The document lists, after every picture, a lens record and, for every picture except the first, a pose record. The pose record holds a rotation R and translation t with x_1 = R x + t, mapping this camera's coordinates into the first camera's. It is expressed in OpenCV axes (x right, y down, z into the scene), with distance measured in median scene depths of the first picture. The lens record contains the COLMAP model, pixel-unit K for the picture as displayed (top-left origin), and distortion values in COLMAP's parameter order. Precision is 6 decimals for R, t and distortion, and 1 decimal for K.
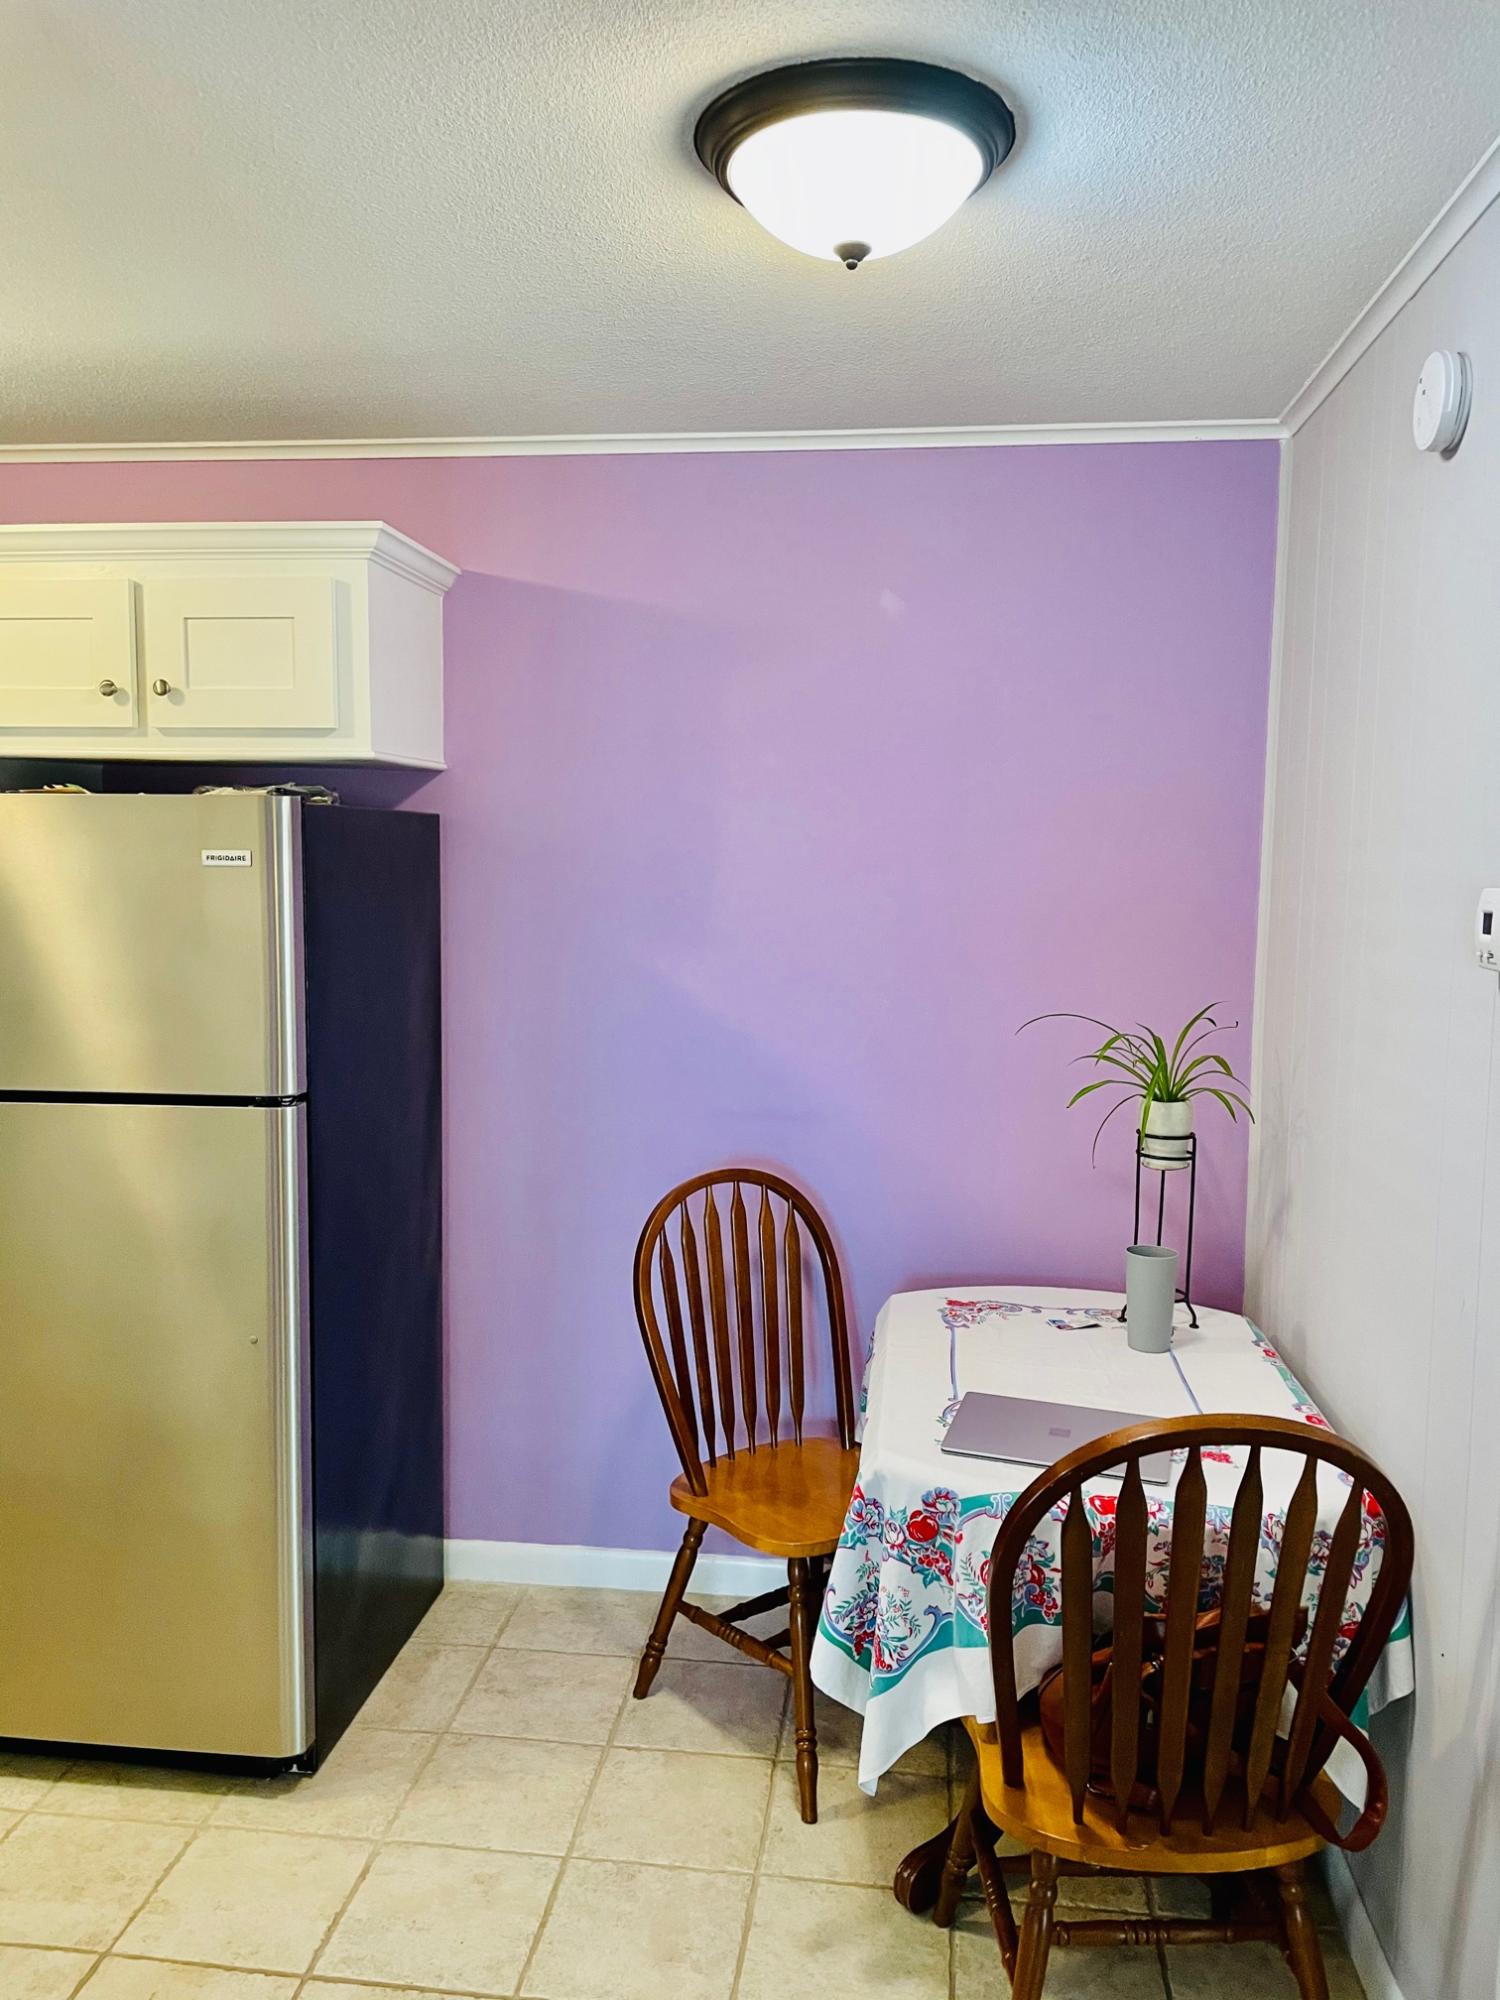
lens RADIAL K [[1508.0, 0, 748.0], [0, 1508.0, 994.7], [0, 0, 1]] dist [0.088084, -0.111189]
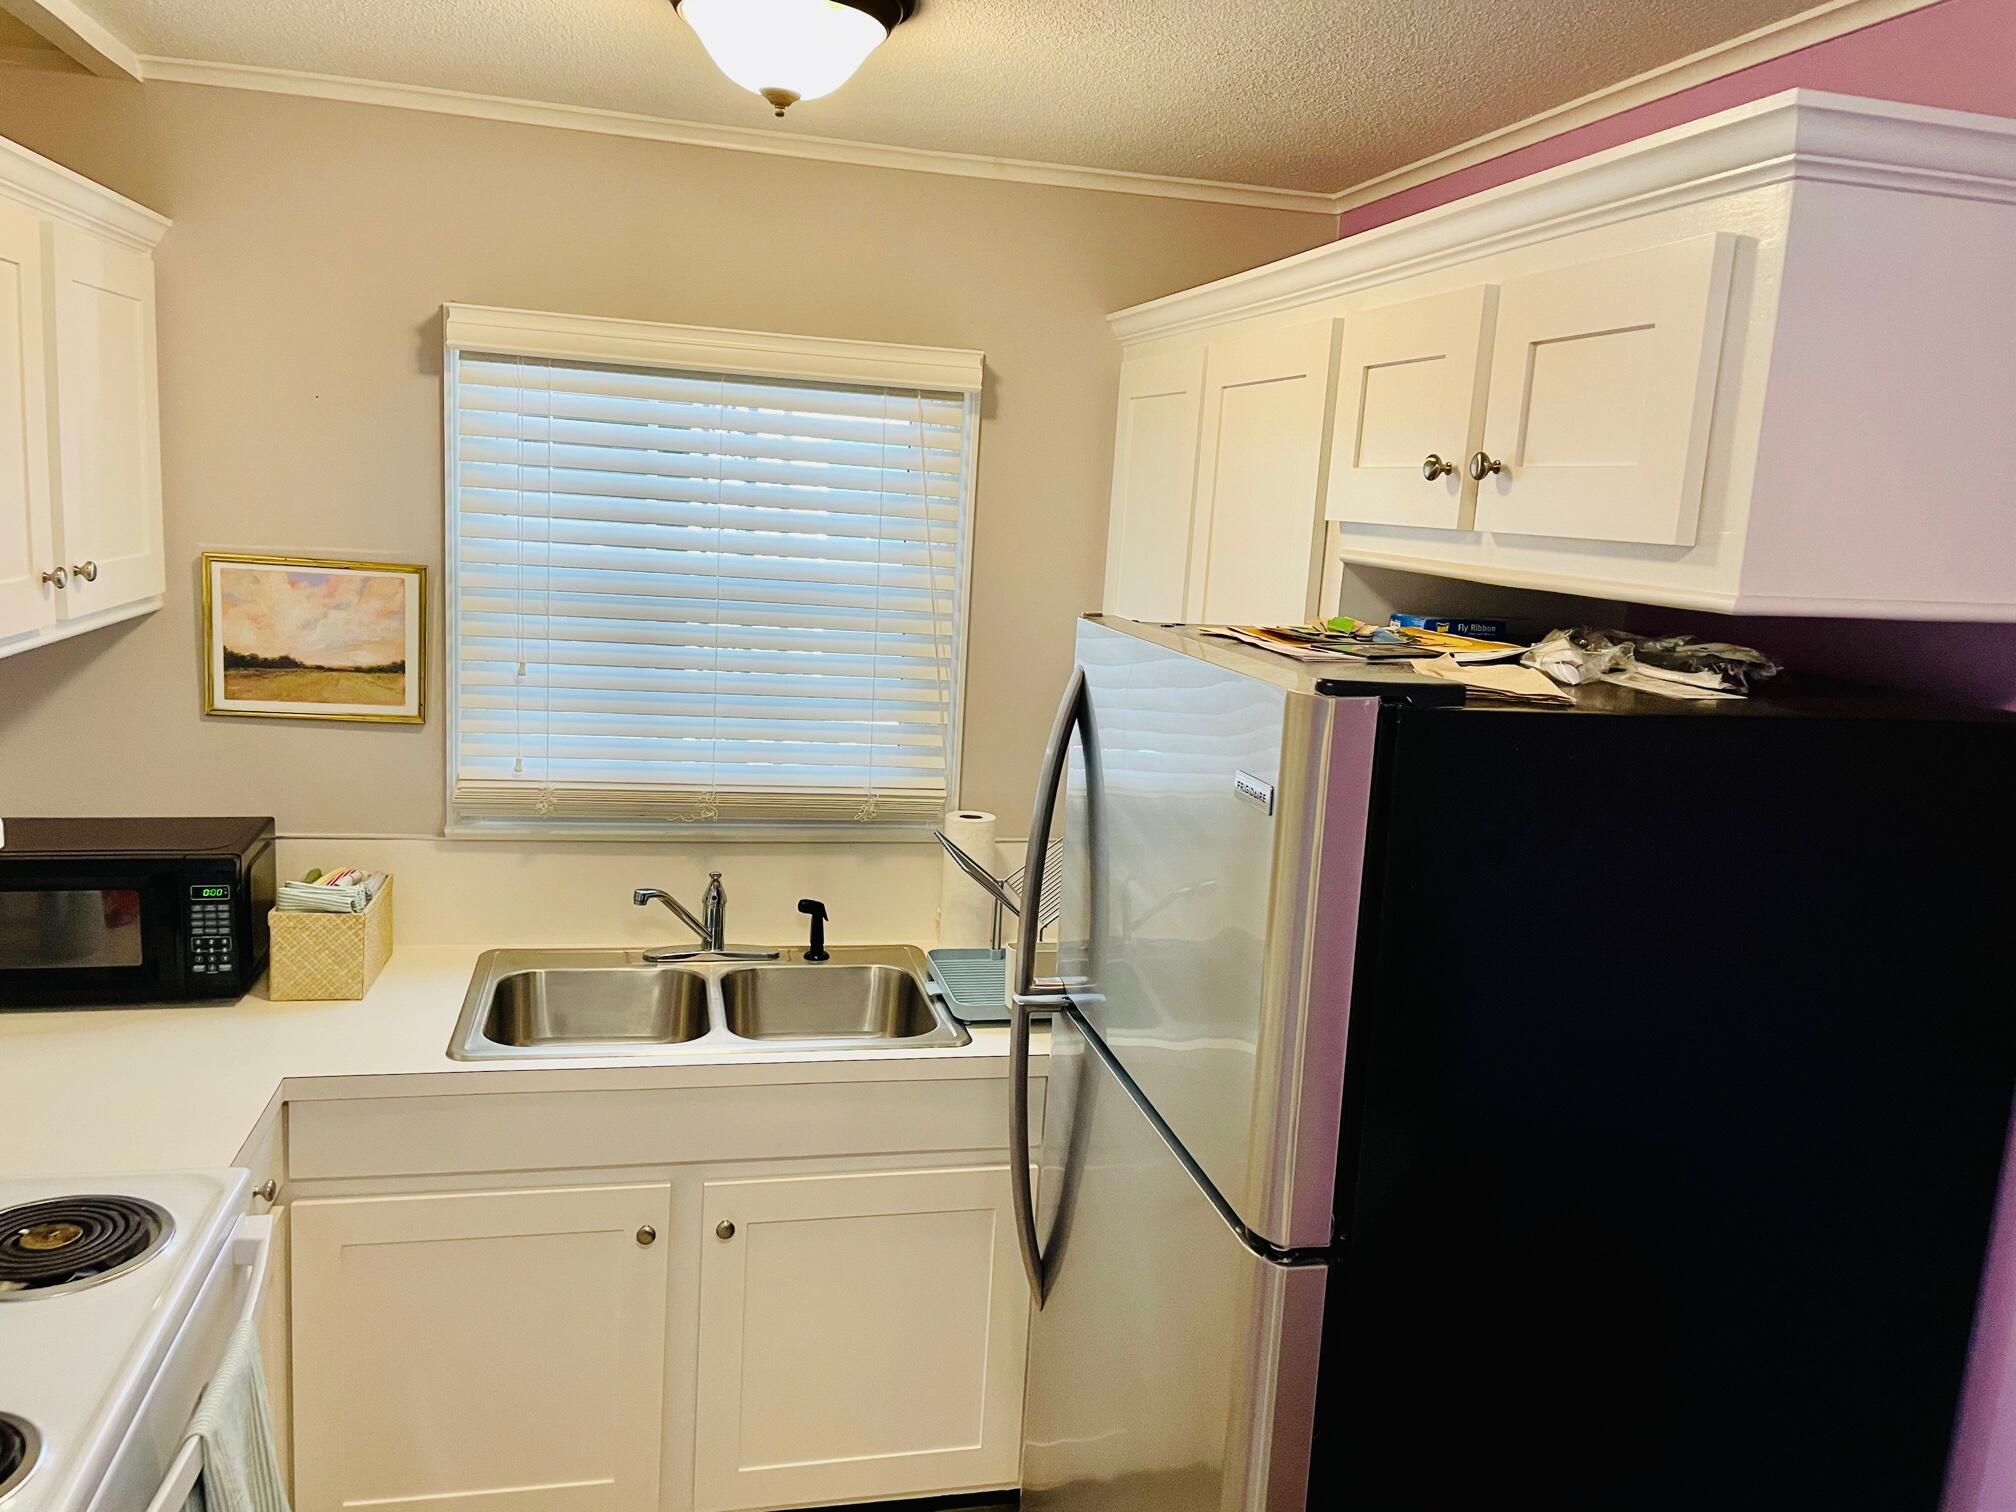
lens RADIAL K [[1520.0, 0, 1019.3], [0, 1520.0, 741.0], [0, 0, 1]] dist [0.088084, -0.111189]
pose [[0.358498, 0.164842, -0.918861, 0.116016], [-0.150515, 0.981615, 0.117375, -0.138629], [0.921317, 0.096224, 0.376718, 0.618663]]
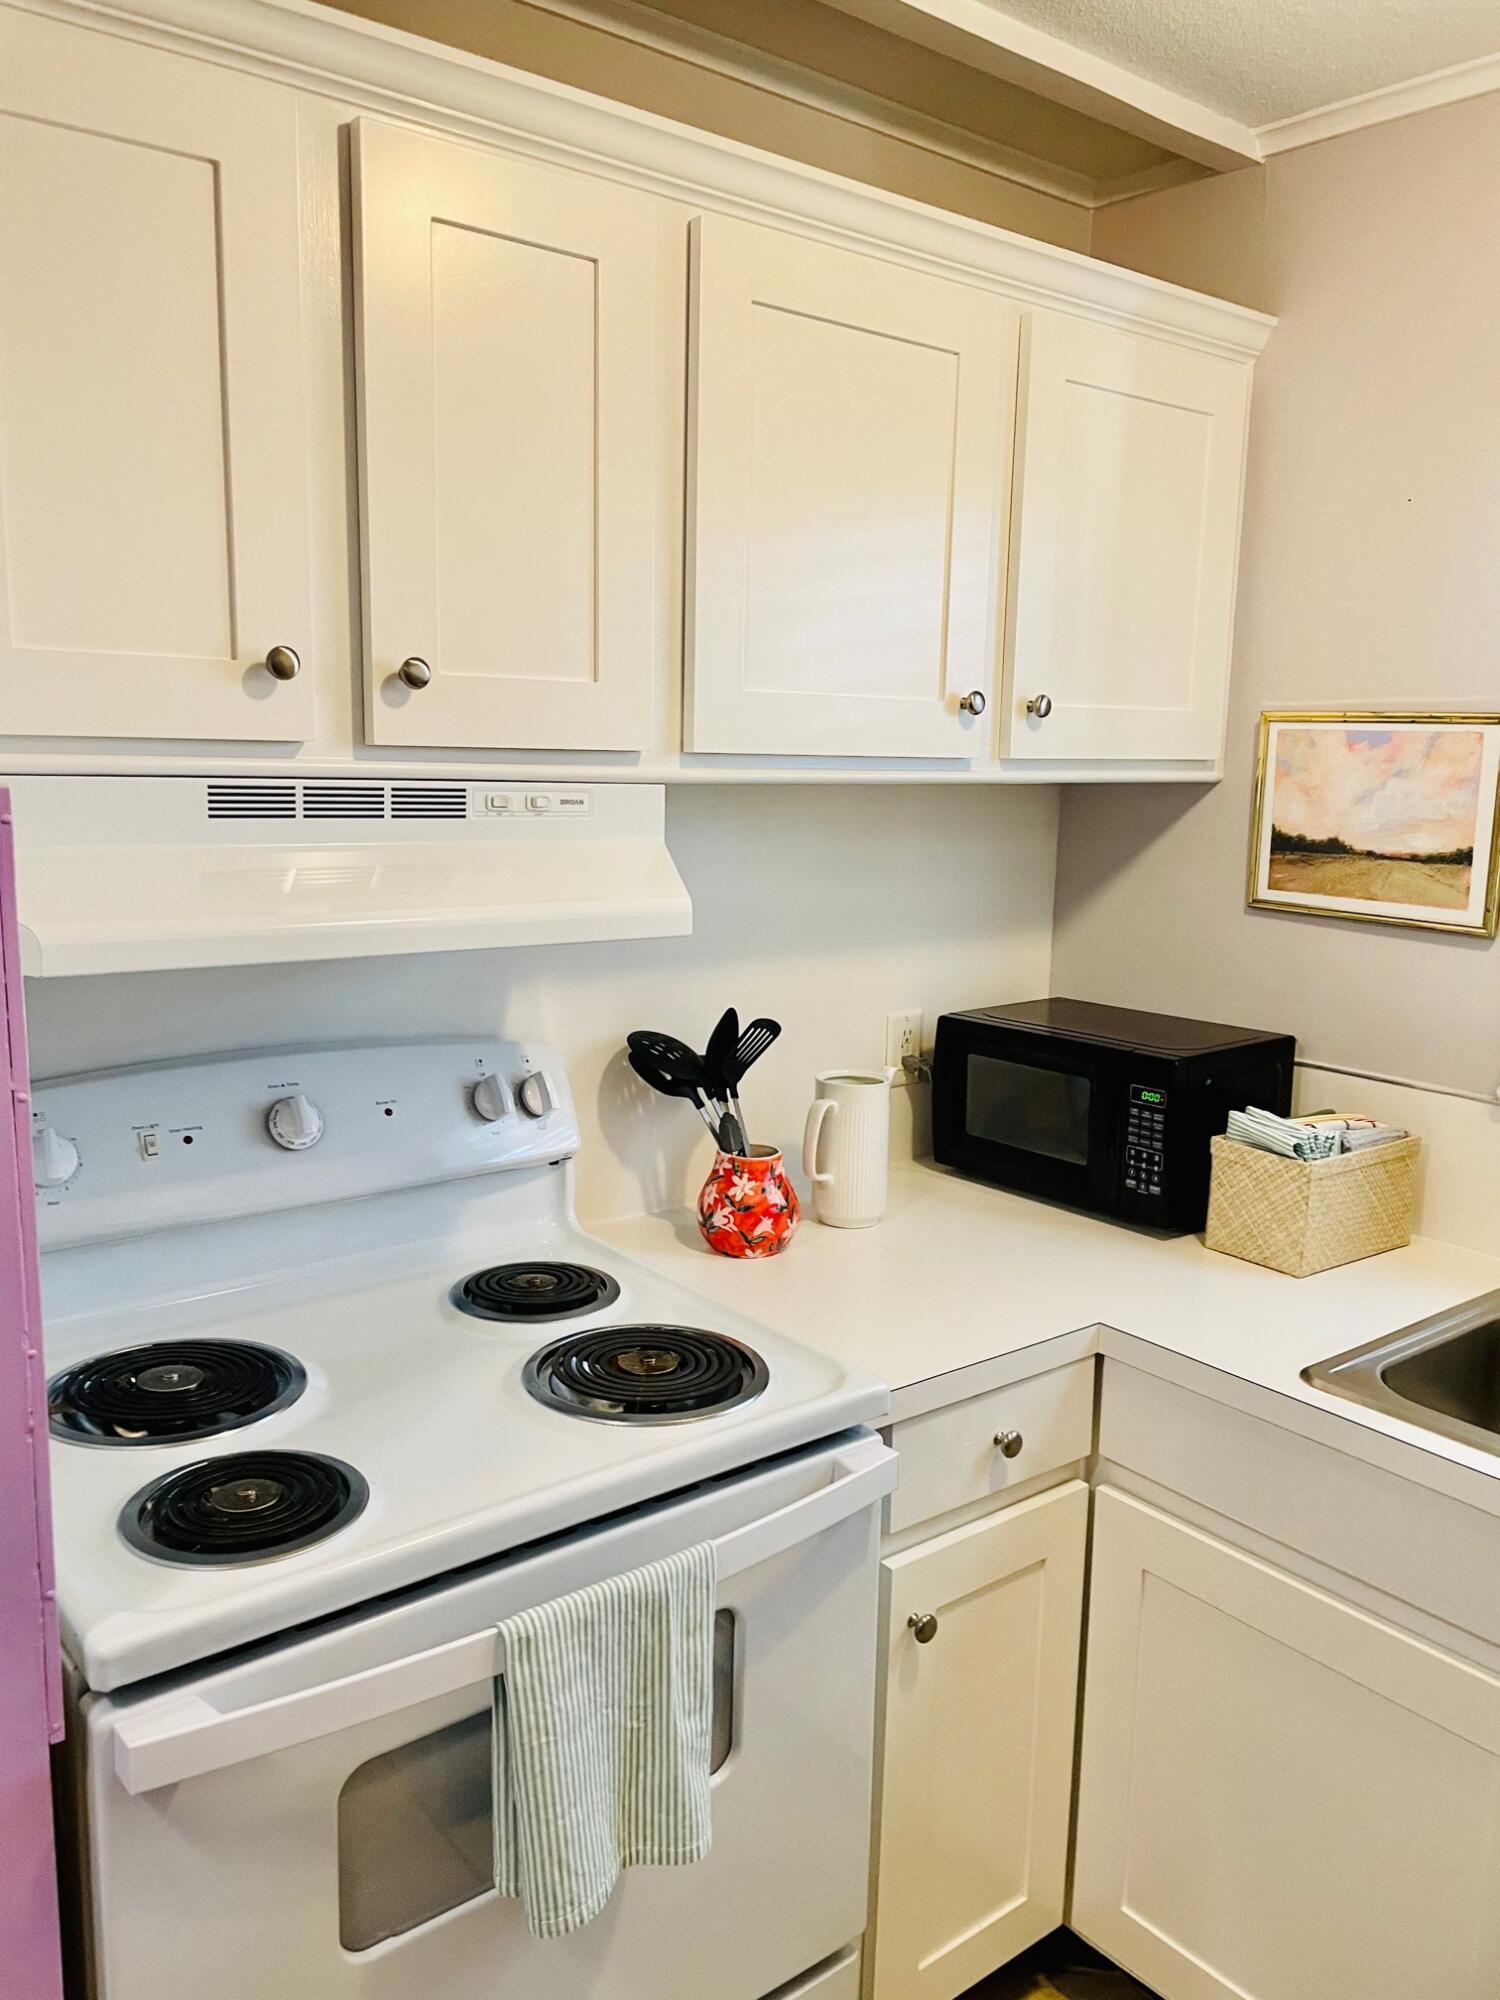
lens RADIAL K [[1508.0, 0, 727.6], [0, 1508.0, 971.3], [0, 0, 1]] dist [0.088084, -0.111189]
pose [[-0.692124, 0.083799, -0.716897, -0.191589], [-0.102384, 0.971795, 0.212441, -0.072610], [0.714480, 0.220434, -0.664023, 0.864754]]
